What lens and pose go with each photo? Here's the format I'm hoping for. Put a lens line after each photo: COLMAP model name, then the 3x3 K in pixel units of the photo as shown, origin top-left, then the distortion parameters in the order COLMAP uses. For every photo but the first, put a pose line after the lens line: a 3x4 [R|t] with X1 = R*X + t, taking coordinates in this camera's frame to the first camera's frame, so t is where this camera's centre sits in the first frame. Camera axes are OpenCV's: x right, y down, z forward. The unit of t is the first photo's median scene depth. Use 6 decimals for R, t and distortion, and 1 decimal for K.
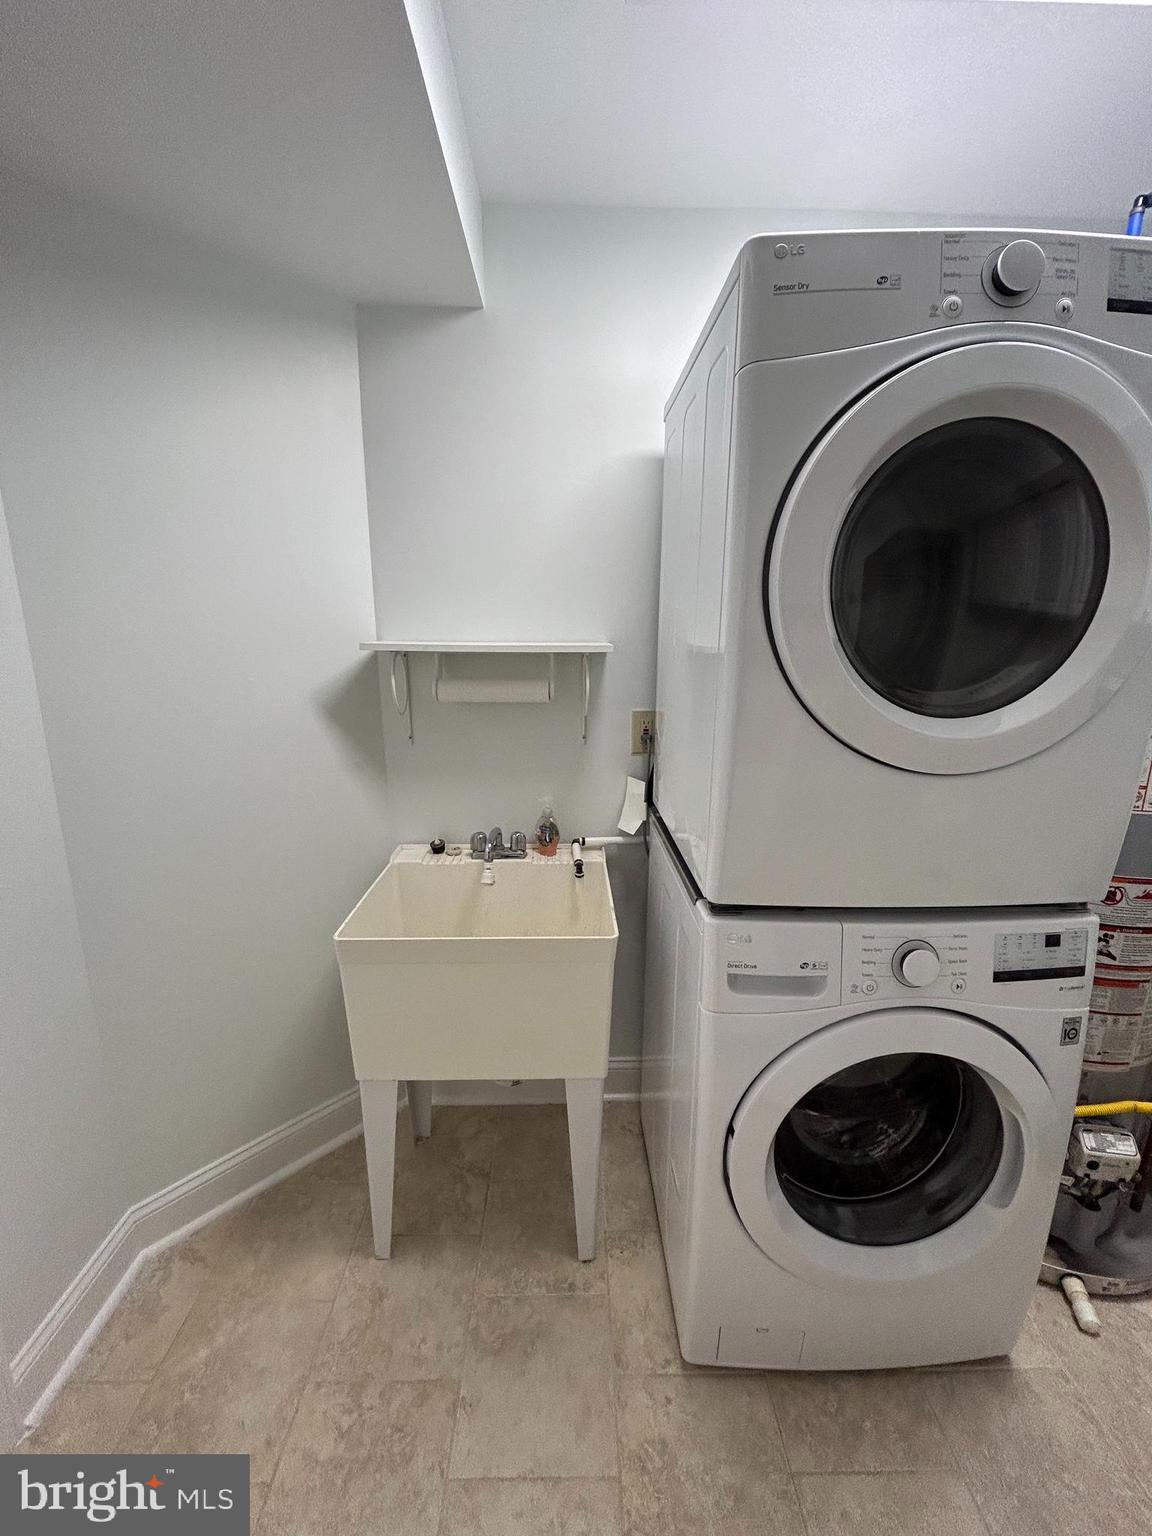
lens RADIAL K [[622.9, 0, 574.2], [0, 622.9, 768.3], [0, 0, 1]] dist [-0.000545, 0.001177]
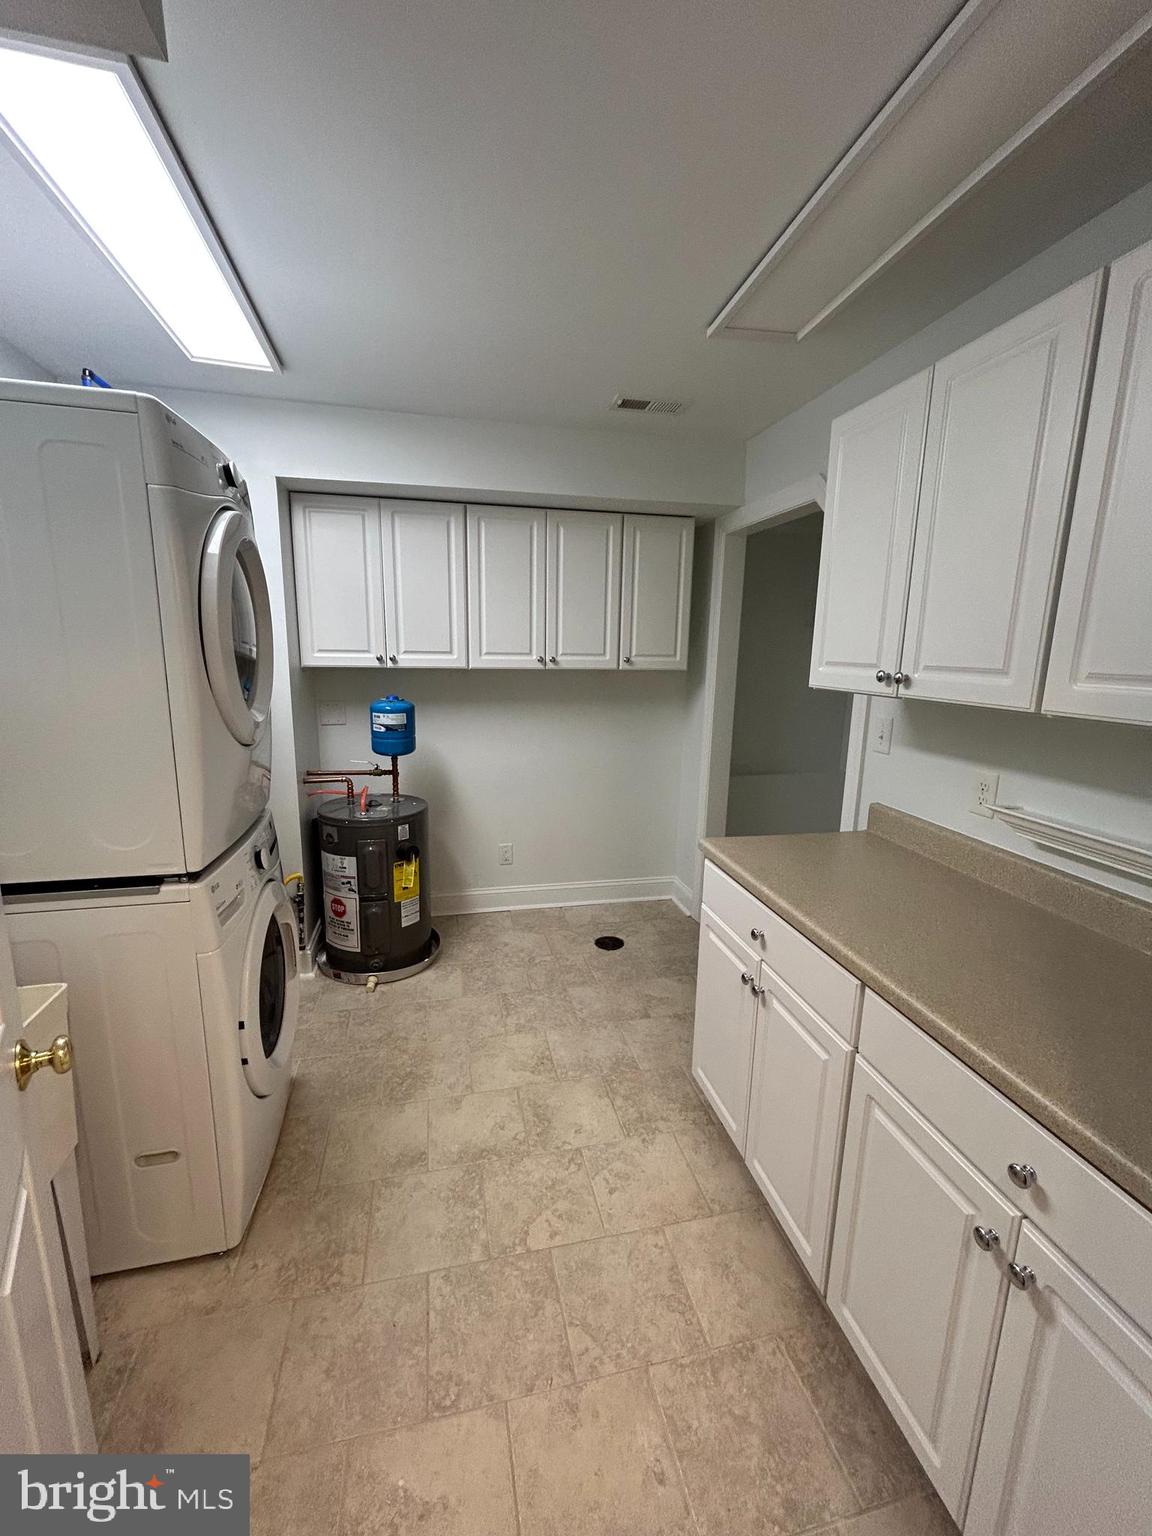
lens RADIAL K [[622.9, 0, 574.9], [0, 622.9, 768.5], [0, 0, 1]] dist [-0.000545, 0.001177]
pose [[-0.207966, -0.197933, 0.957900, -0.904120], [0.193930, 0.951527, 0.238719, -0.116828], [-0.958719, 0.235411, -0.159500, 0.304302]]
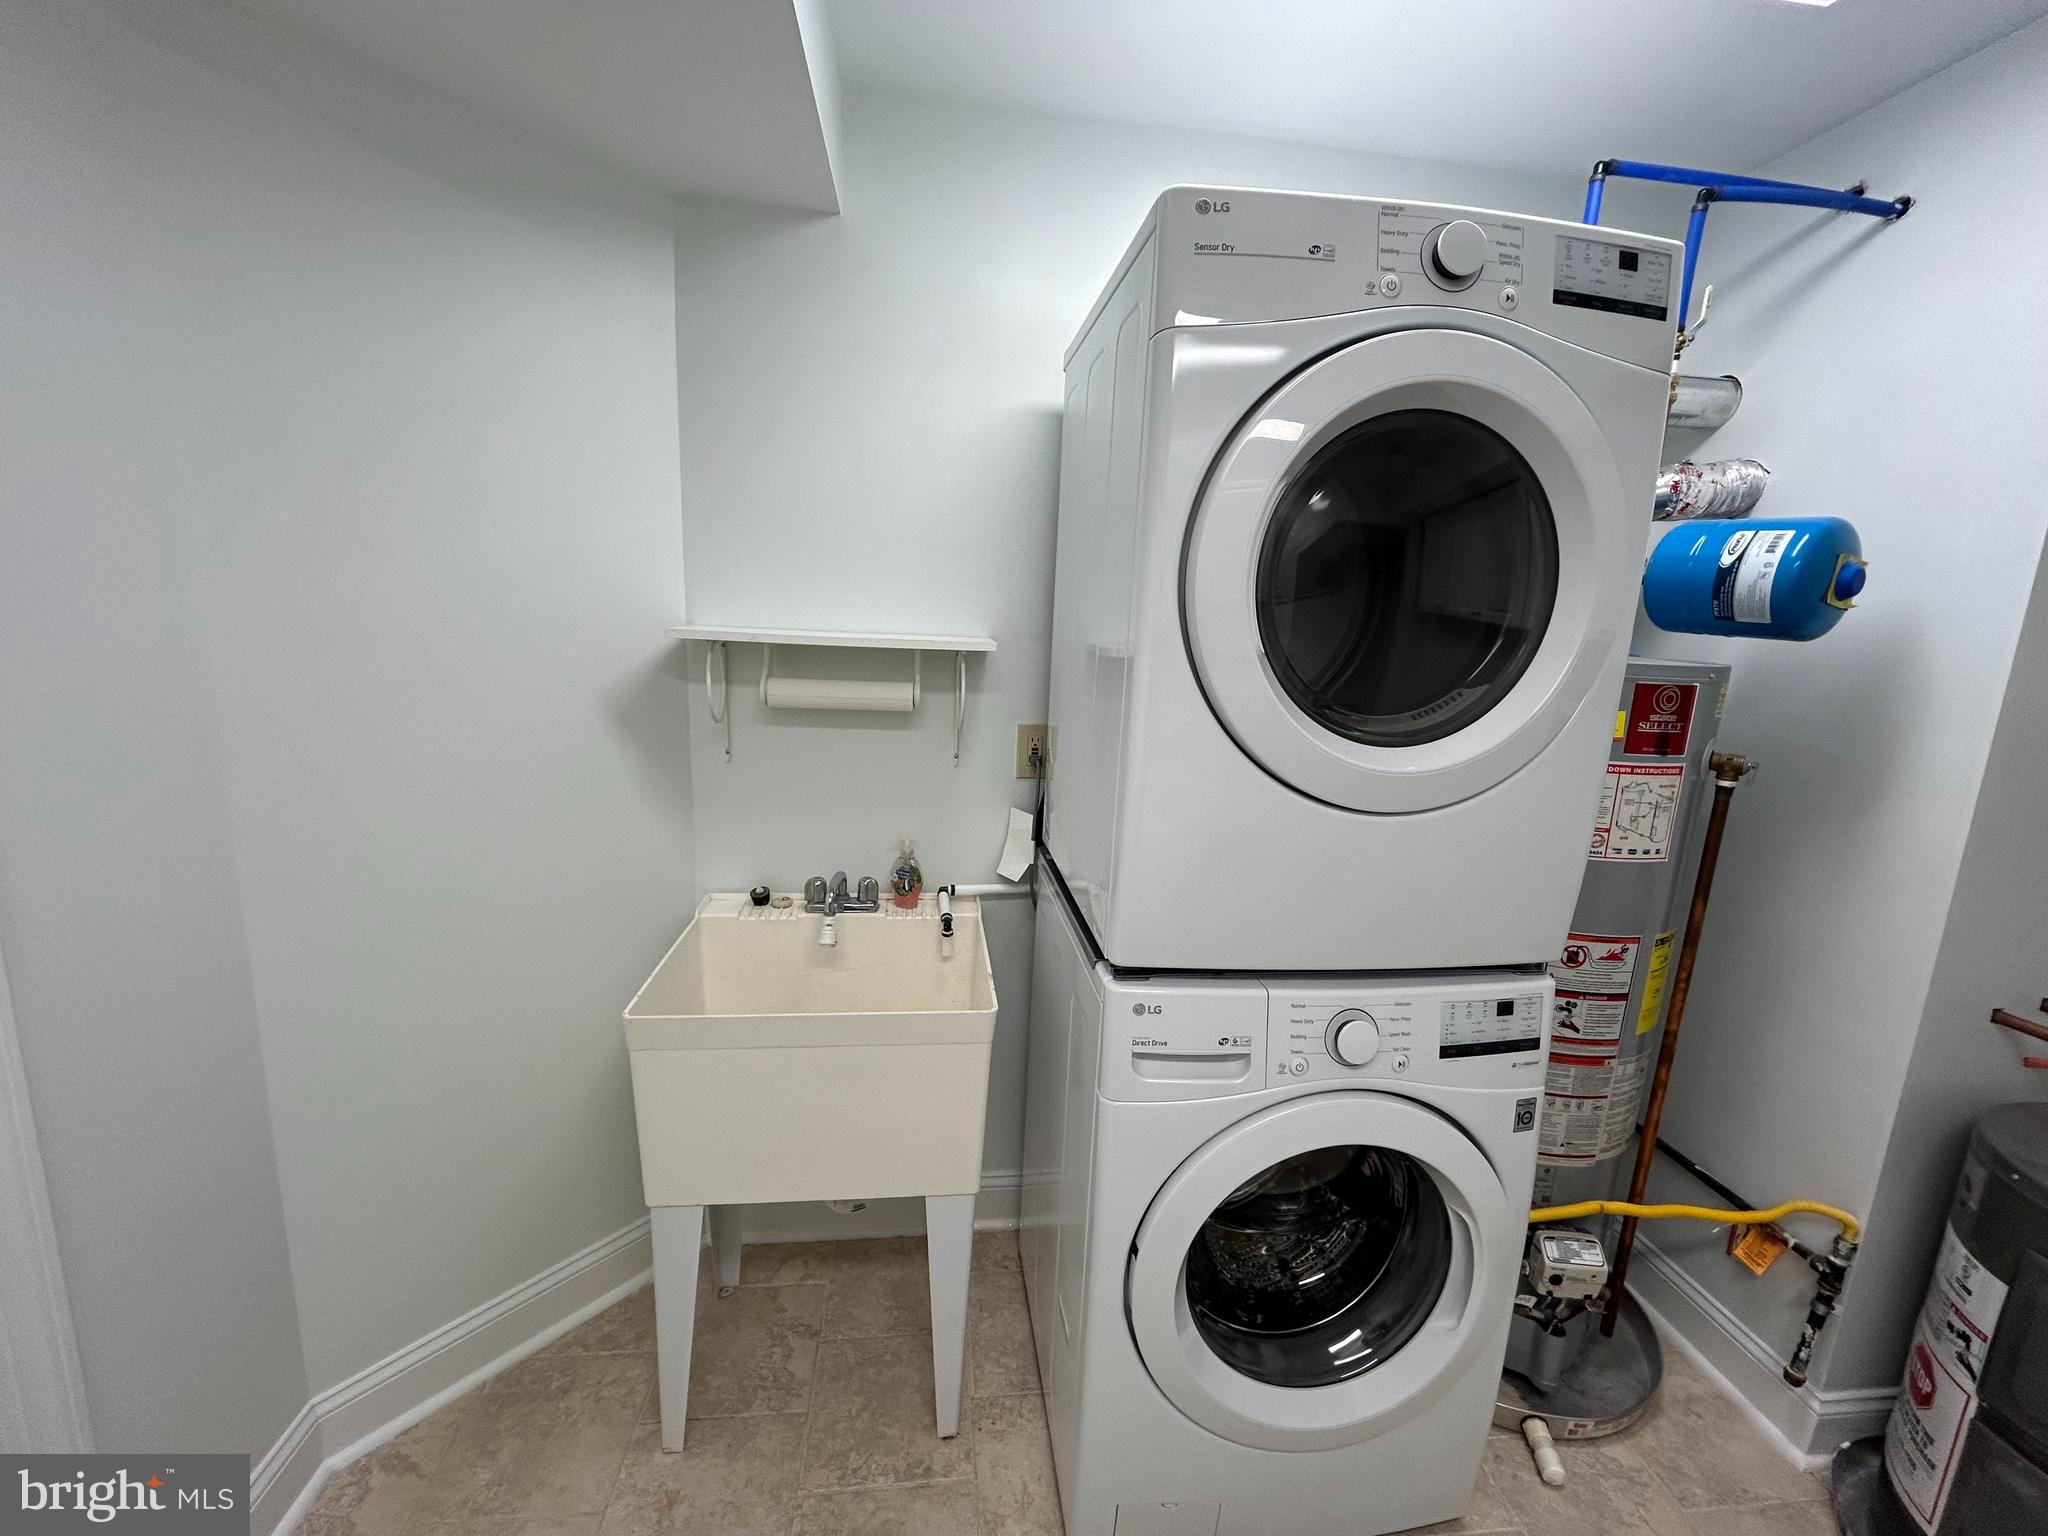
lens RADIAL K [[830.5, 0, 1021.9], [0, 830.5, 768.3], [0, 0, 1]] dist [-0.000545, 0.001177]
pose [[0.994373, 0.020190, 0.103992, -0.014551], [-0.016953, 0.999347, -0.031916, -0.004414], [-0.104568, 0.029973, 0.994066, -0.060488]]
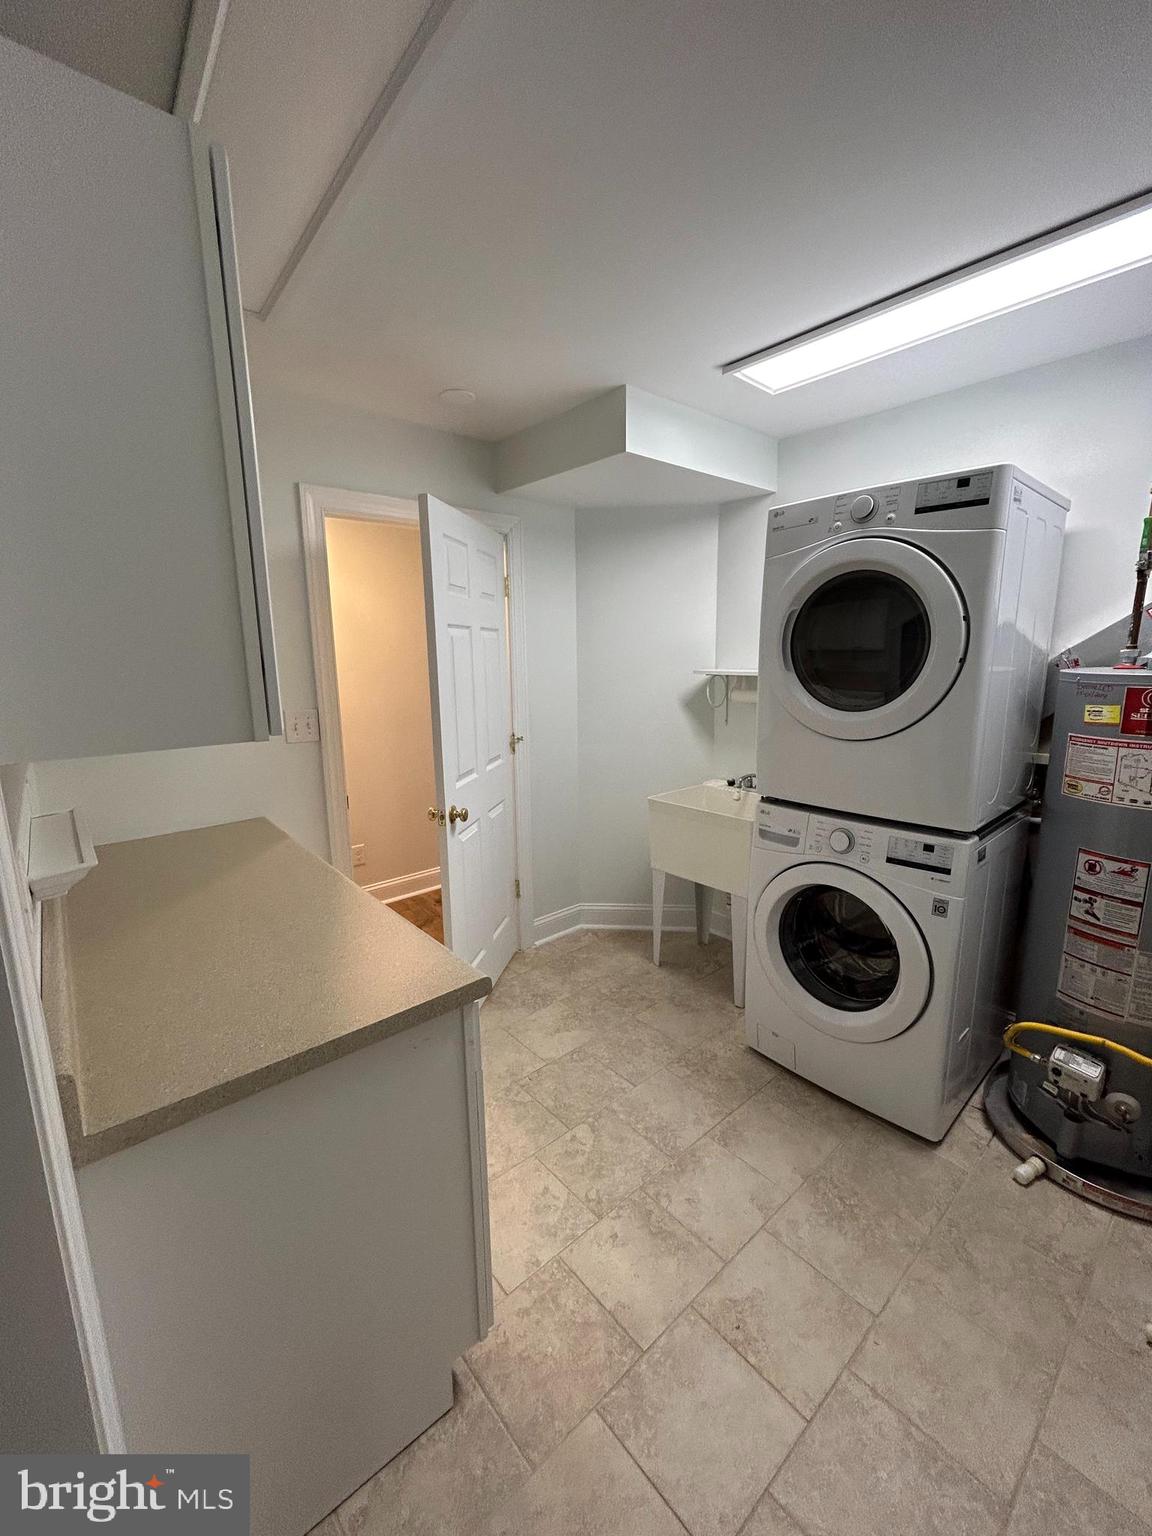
lens RADIAL K [[622.9, 0, 581.8], [0, 622.9, 769.1], [0, 0, 1]] dist [-0.000545, 0.001177]
pose [[0.649250, 0.126437, -0.749992, 1.101317], [-0.149623, 0.988049, 0.037045, 0.111026], [0.745712, 0.088164, 0.660409, -0.672997]]
